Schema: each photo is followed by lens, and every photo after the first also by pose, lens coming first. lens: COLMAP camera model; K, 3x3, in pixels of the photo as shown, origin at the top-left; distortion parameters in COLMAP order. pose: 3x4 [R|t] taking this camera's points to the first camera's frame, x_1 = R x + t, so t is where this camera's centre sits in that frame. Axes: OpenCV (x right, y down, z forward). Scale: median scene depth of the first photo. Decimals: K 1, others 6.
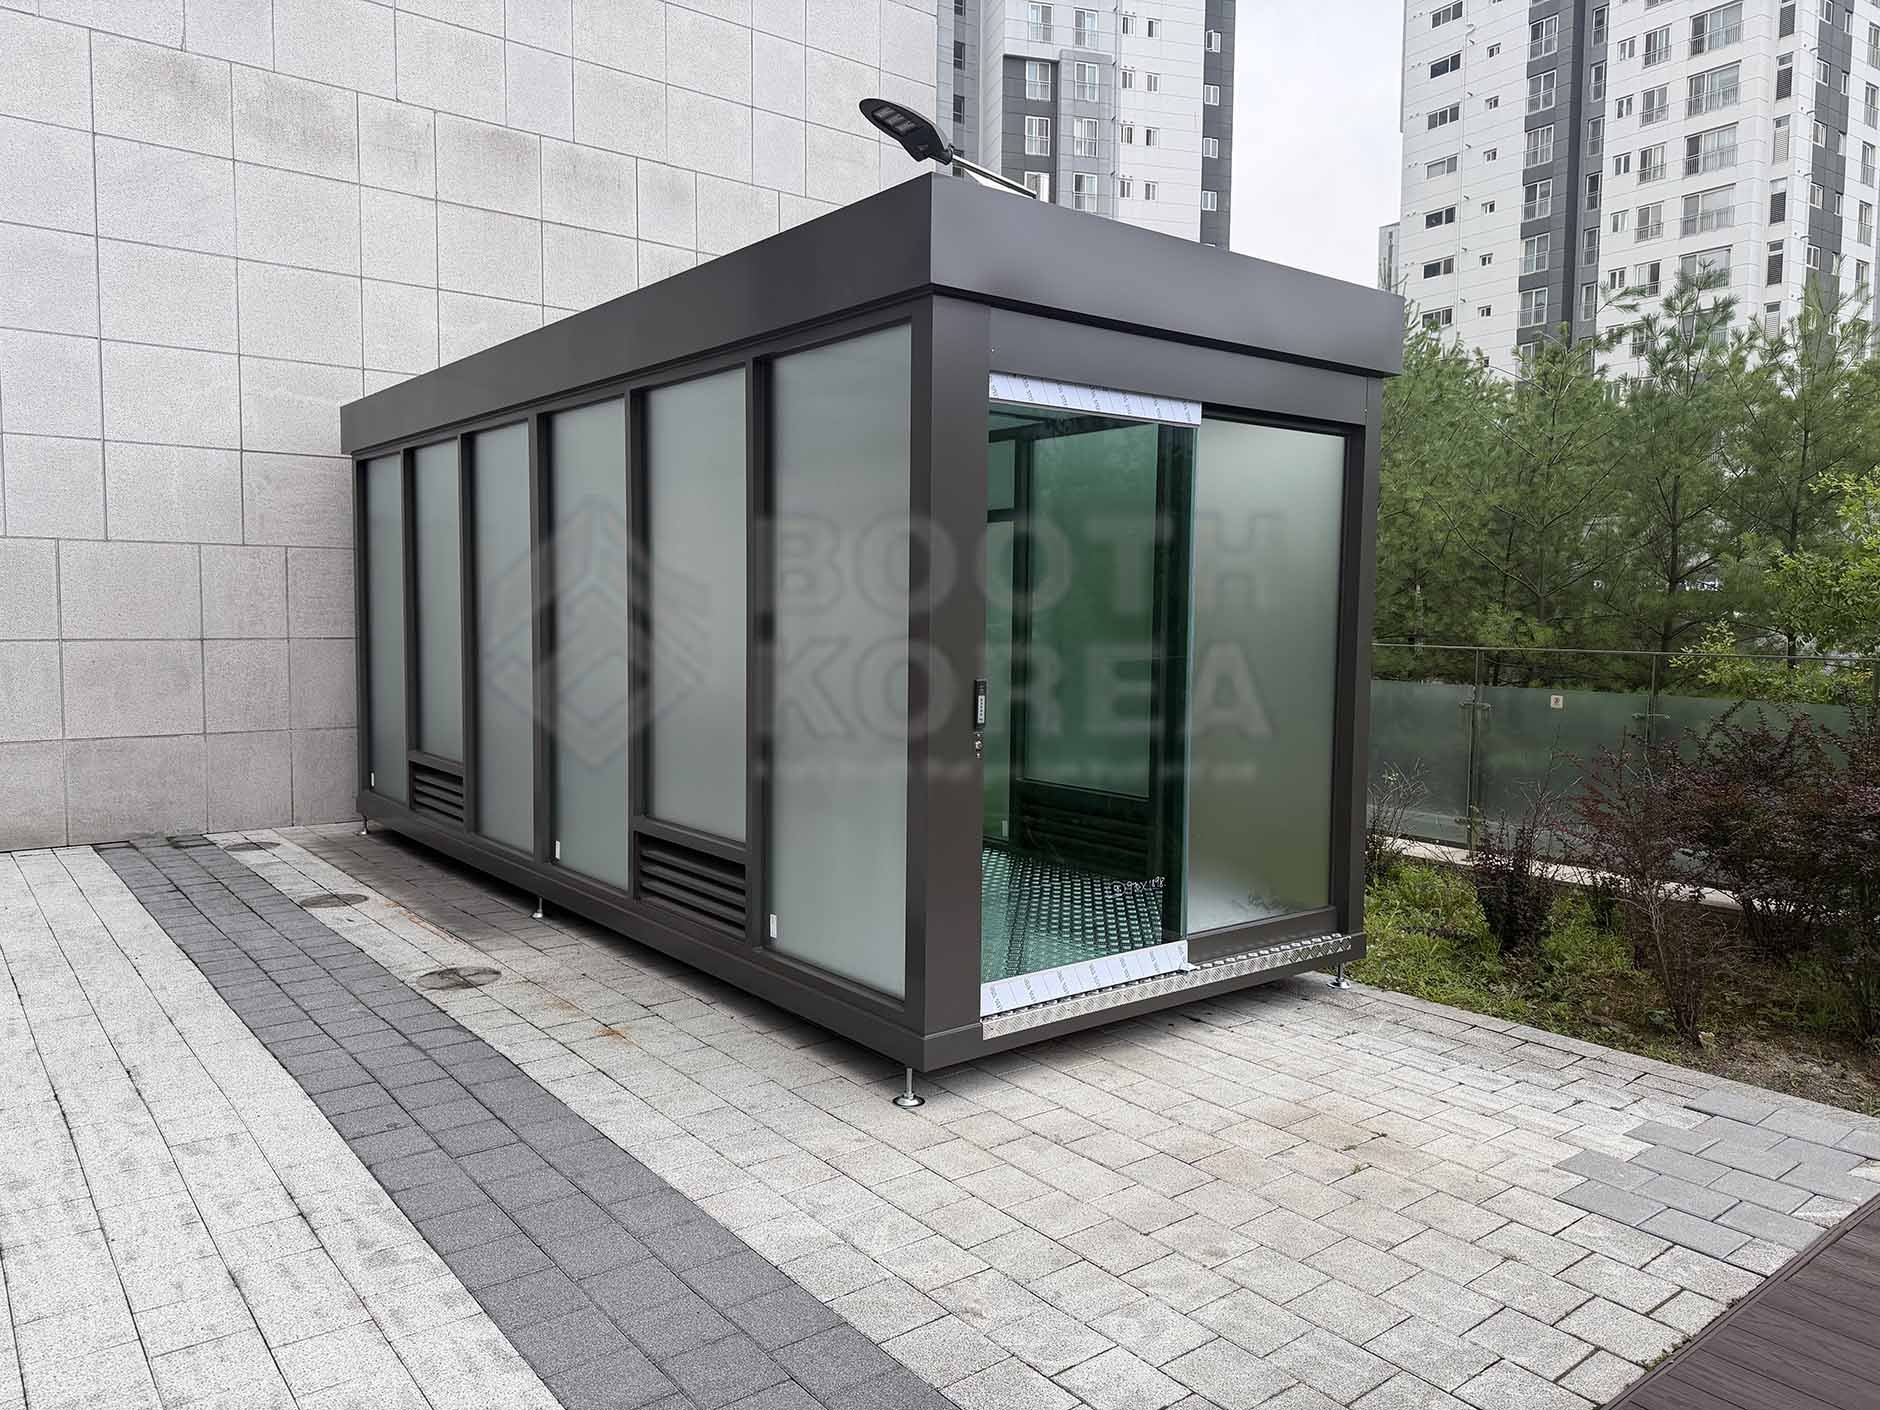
lens RADIAL K [[1329.8, 0, 931.7], [0, 1329.8, 698.0], [0, 0, 1]] dist [0.026522, -0.024510]
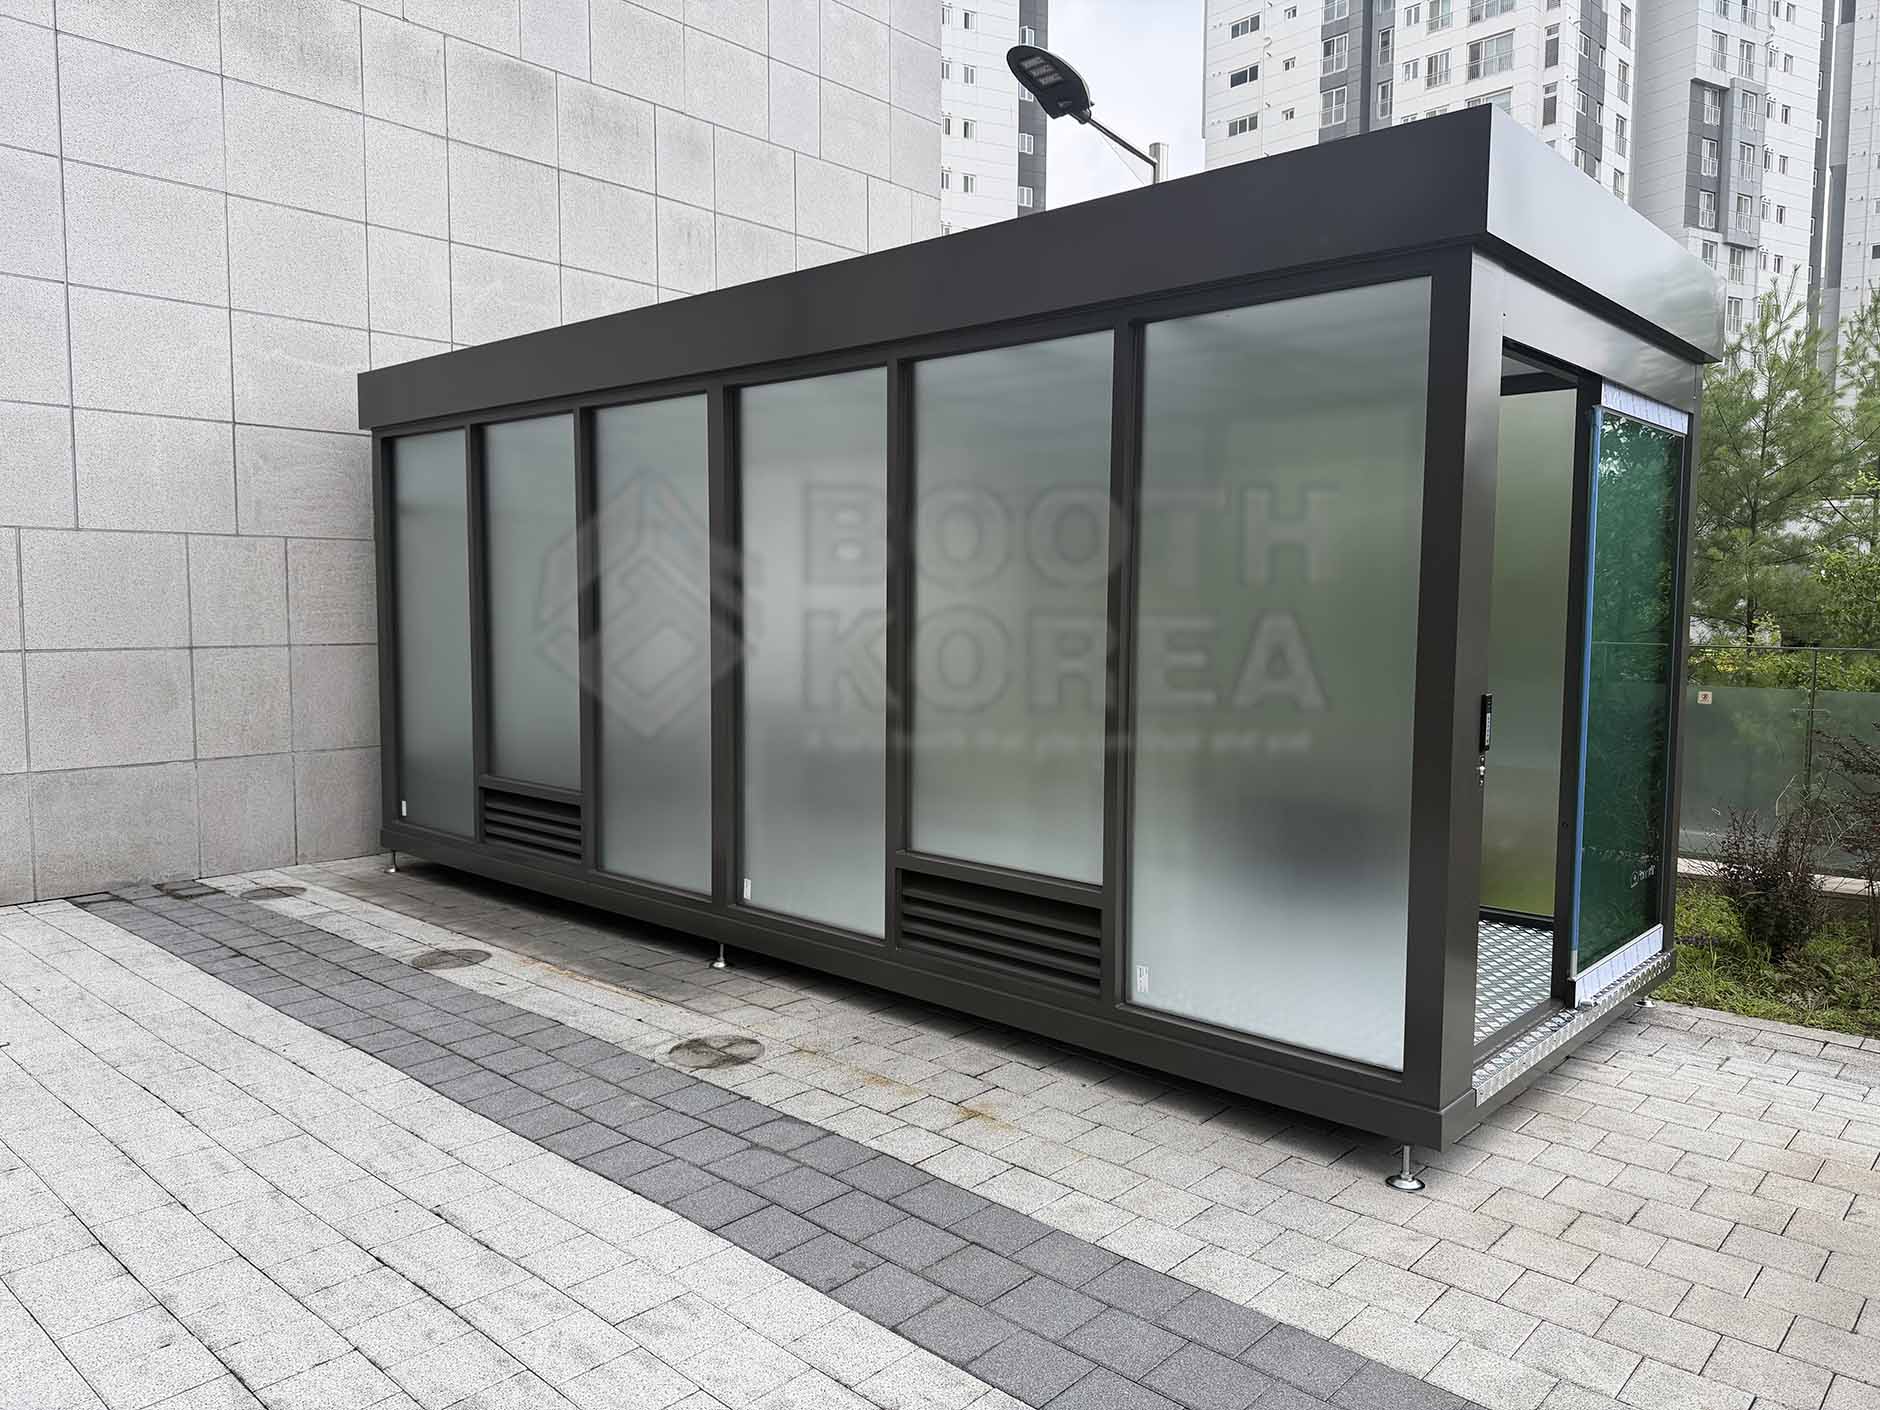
lens RADIAL K [[1318.8, 0, 940.0], [0, 1318.8, 705.0], [0, 0, 1]] dist [0.046309, -0.053586]
pose [[0.985664, -0.017867, 0.167769, -0.236268], [0.015674, 0.999774, 0.014388, -0.013258], [-0.167988, -0.011552, 0.985721, 0.102726]]
